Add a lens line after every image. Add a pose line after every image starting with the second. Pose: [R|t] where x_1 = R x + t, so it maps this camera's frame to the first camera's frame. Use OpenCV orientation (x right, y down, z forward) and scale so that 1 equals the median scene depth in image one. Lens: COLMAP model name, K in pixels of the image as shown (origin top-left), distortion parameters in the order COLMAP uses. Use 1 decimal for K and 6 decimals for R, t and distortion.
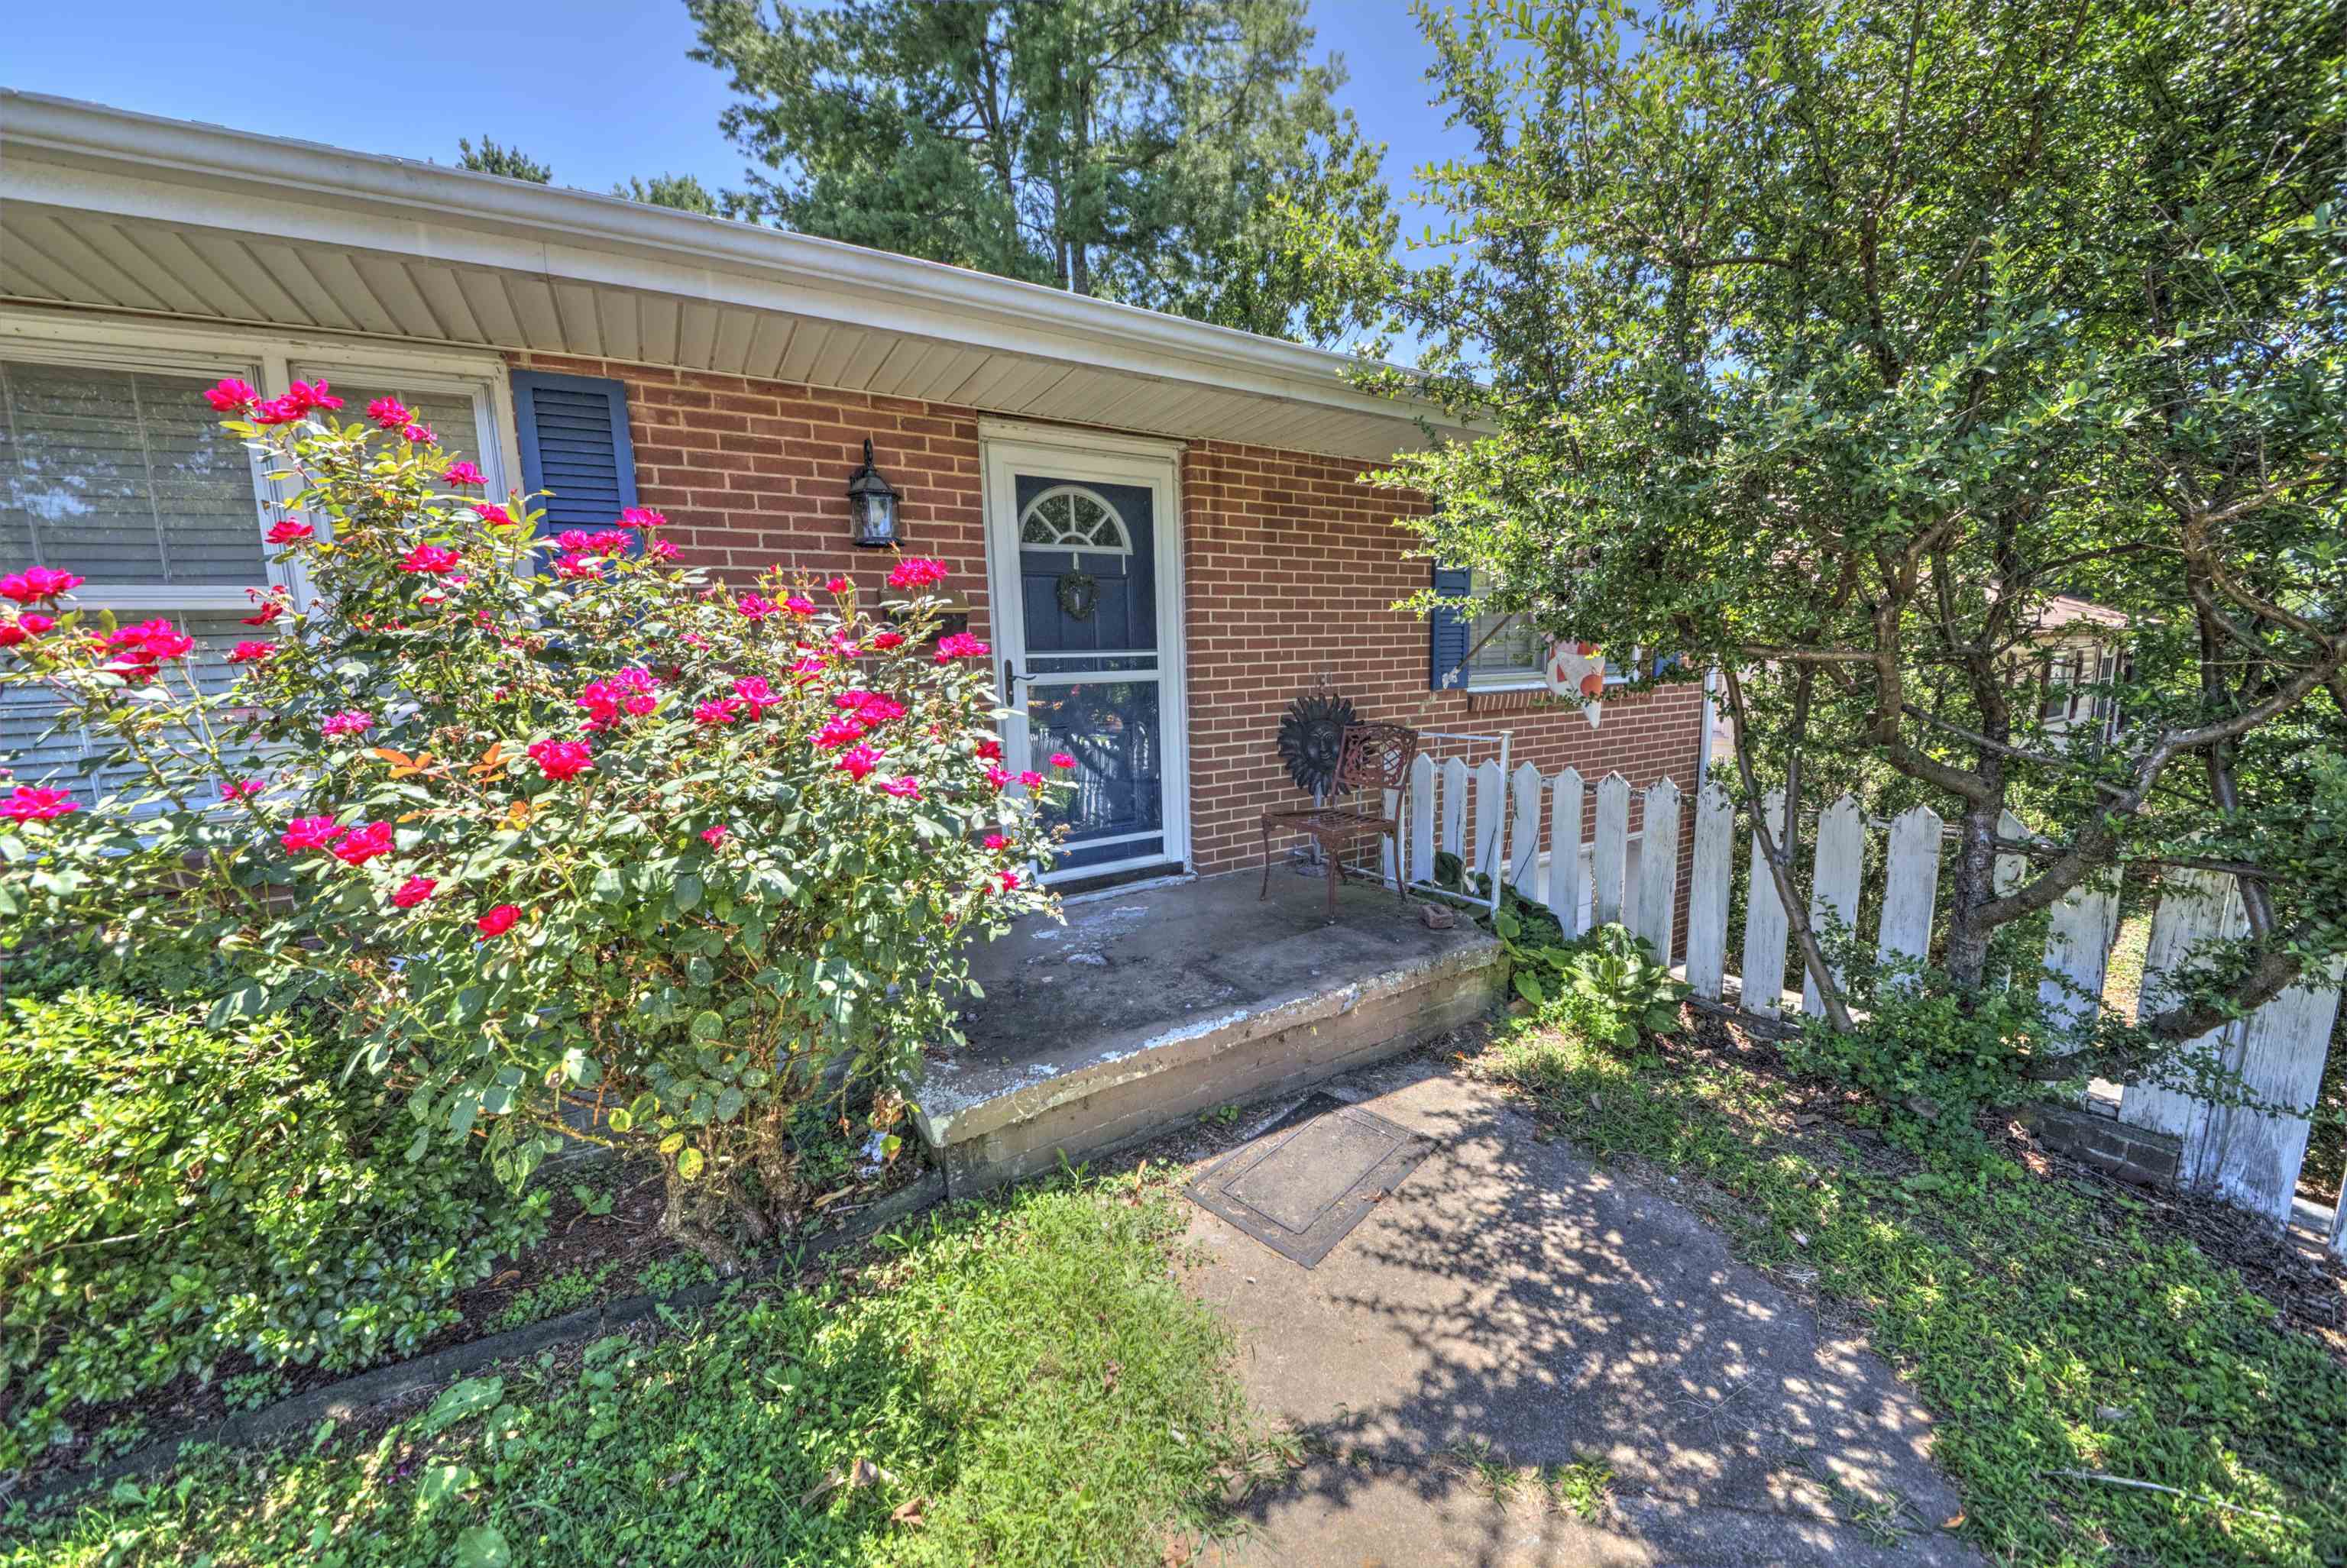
lens RADIAL K [[811.4, 0, 1173.5], [0, 811.4, 784.0], [0, 0, 1]] dist [0.013130, -0.000138]
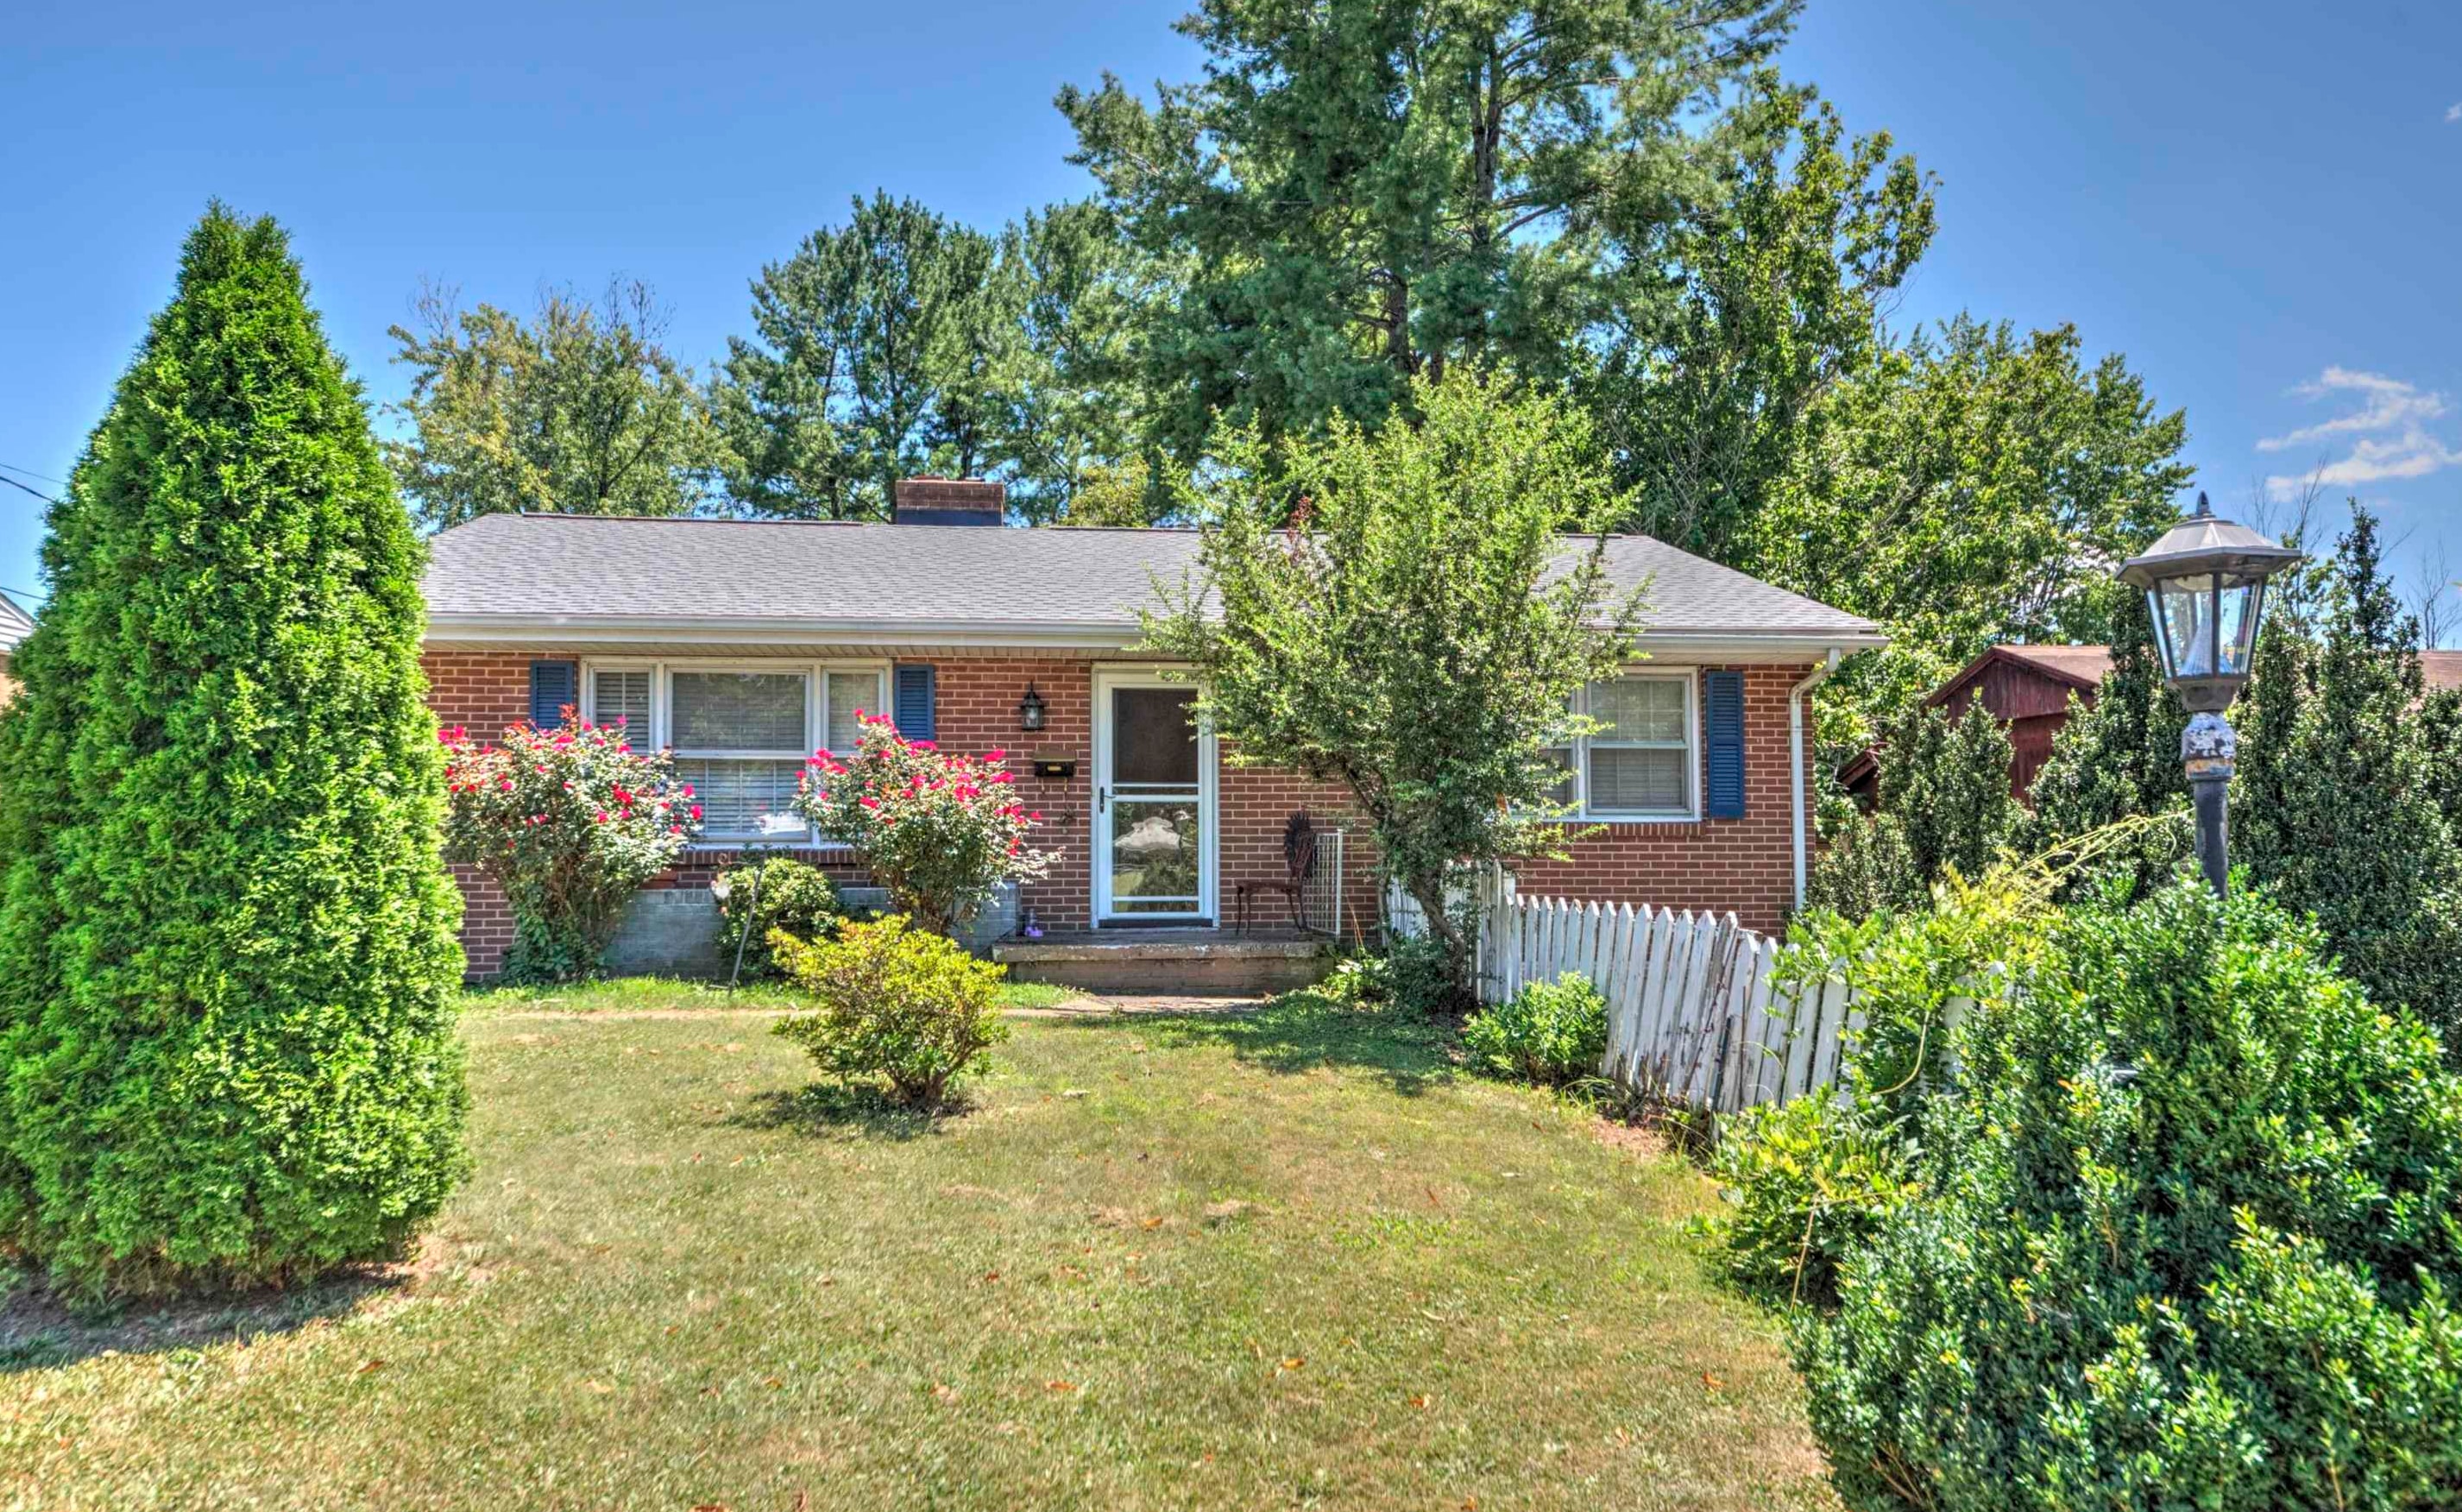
lens RADIAL K [[1774.7, 0, 1231.0], [0, 1774.7, 756.0], [0, 0, 1]] dist [0.069501, -0.001889]
pose [[0.906752, -0.000268, -0.421664, 1.580213], [-0.082839, 0.980399, -0.178762, 0.423380], [0.413447, 0.197023, 0.888956, -2.205411]]
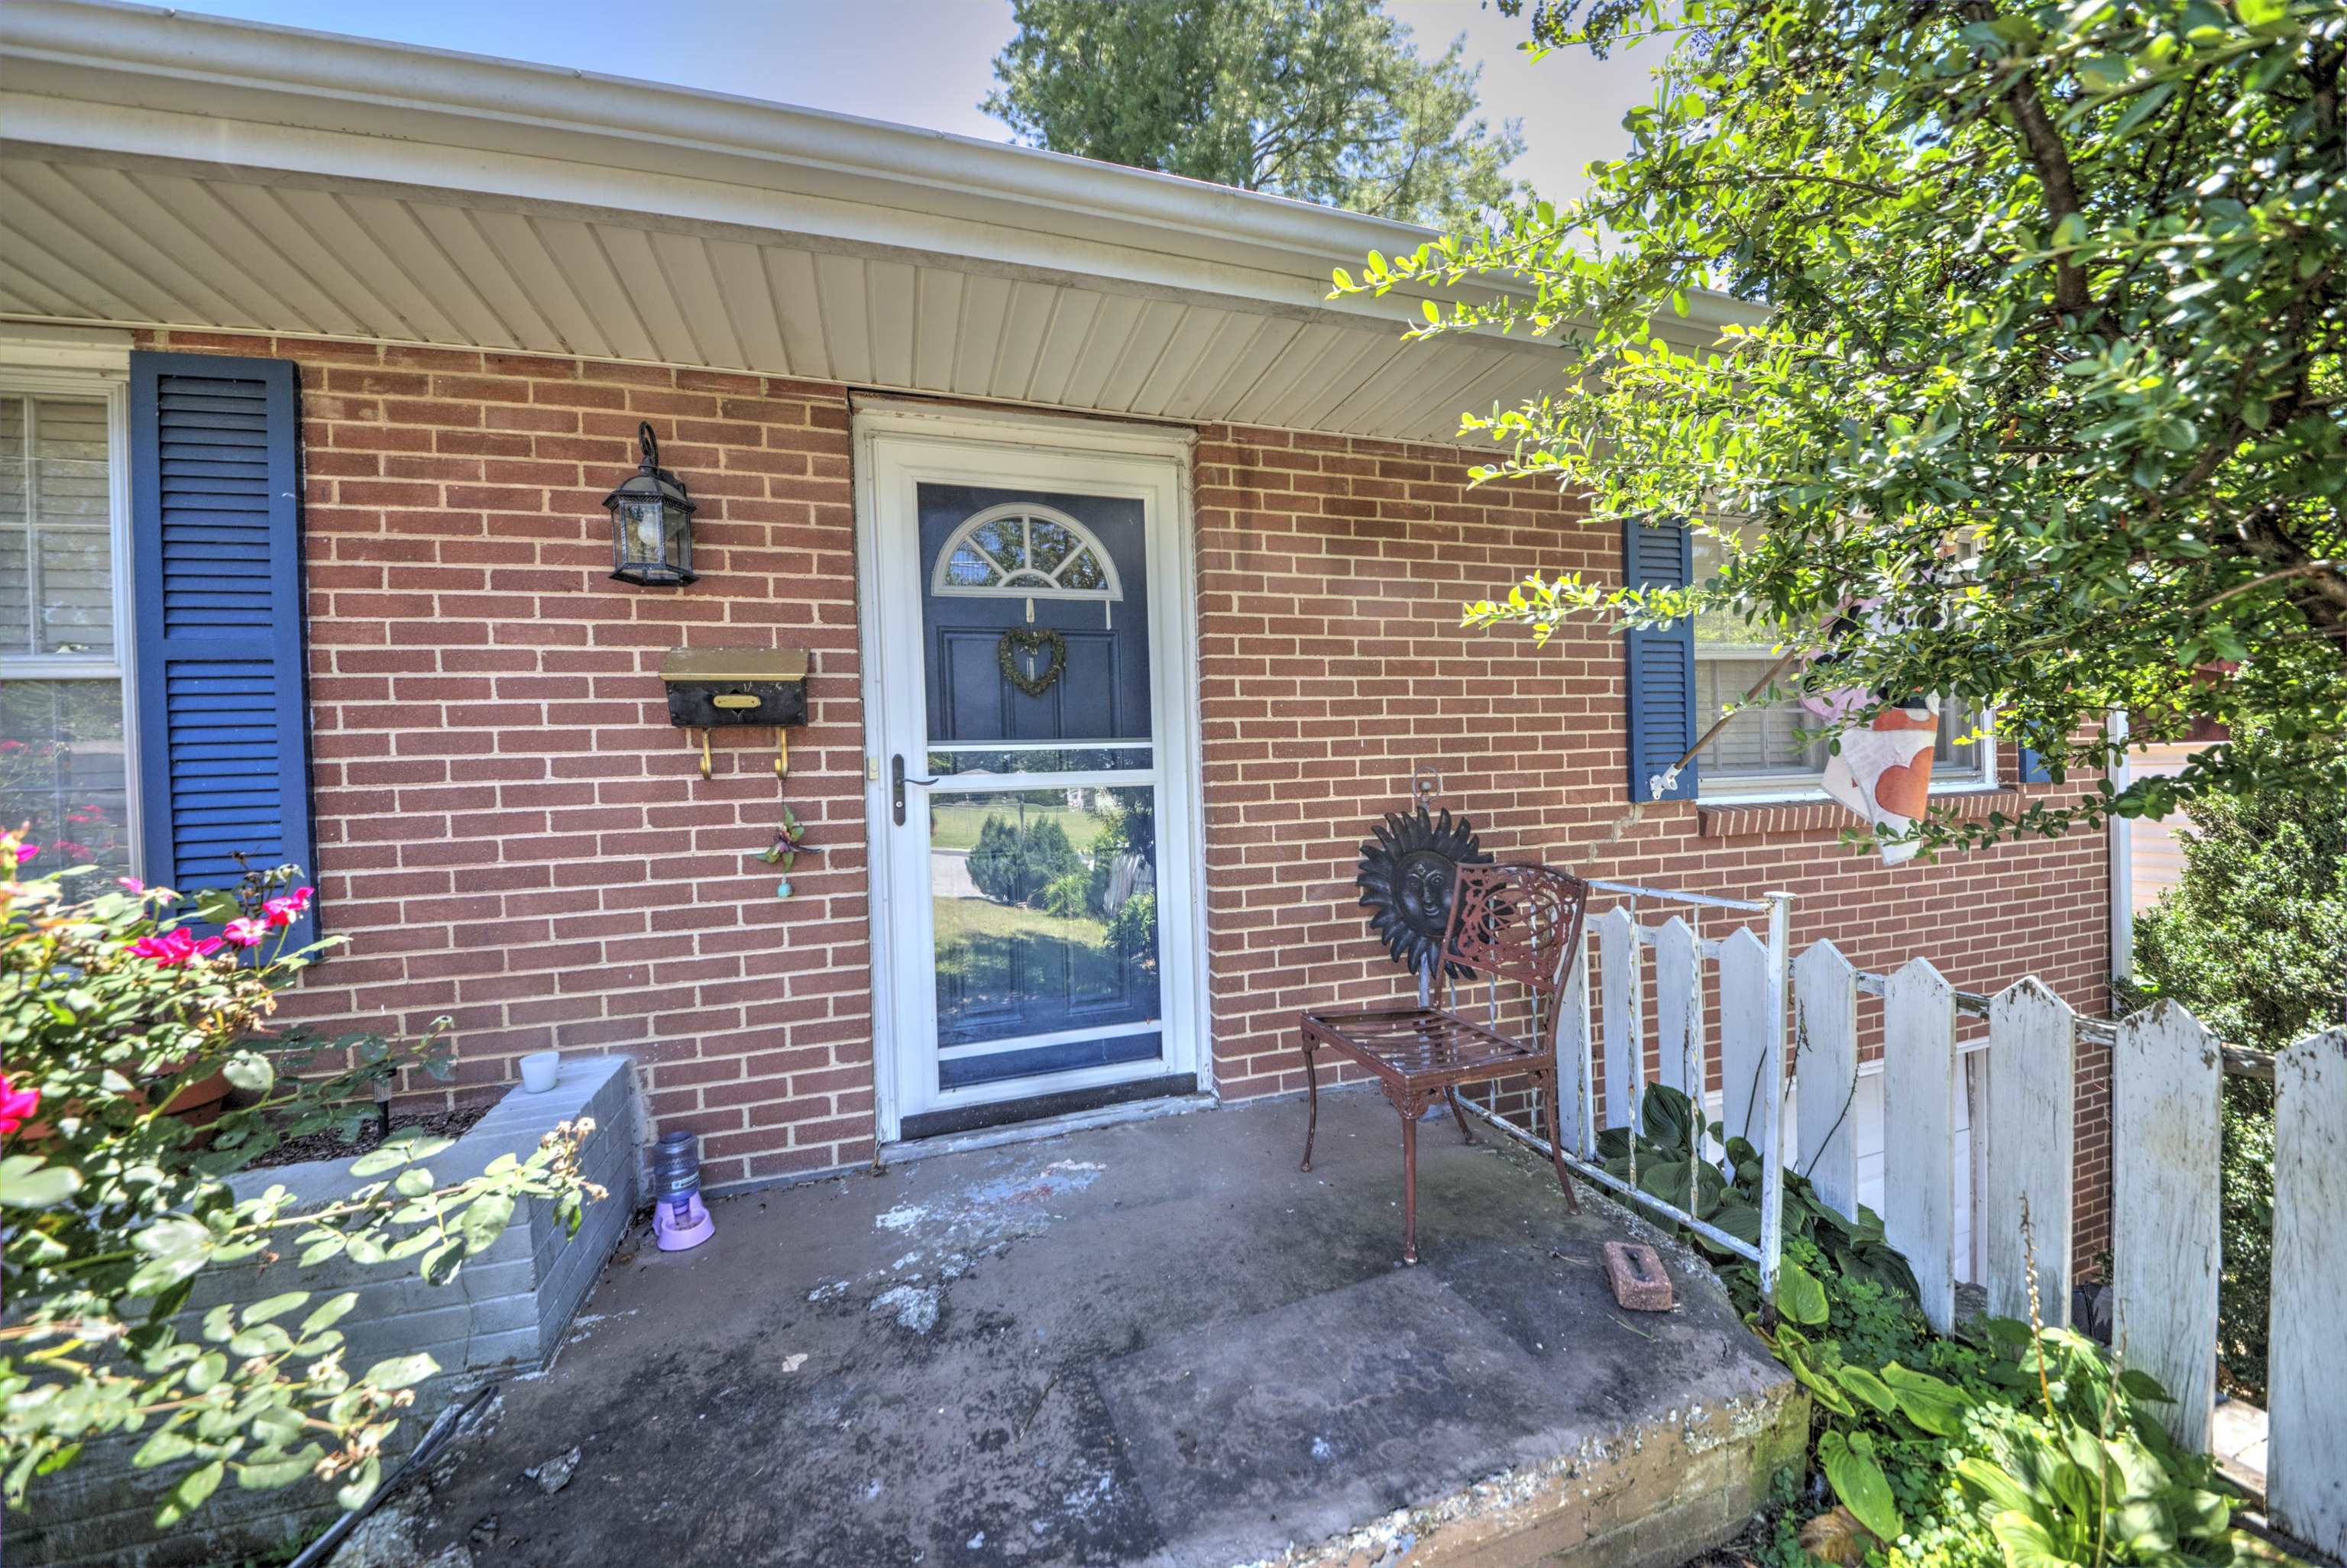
lens RADIAL K [[820.0, 0, 1169.9], [0, 820.0, 784.9], [0, 0, 1]] dist [-0.001559, -0.000203]
pose [[0.971570, -0.000592, -0.236751, 0.151997], [-0.030000, 0.991628, -0.125592, -0.048189], [0.234843, 0.129124, 0.963419, 0.385271]]
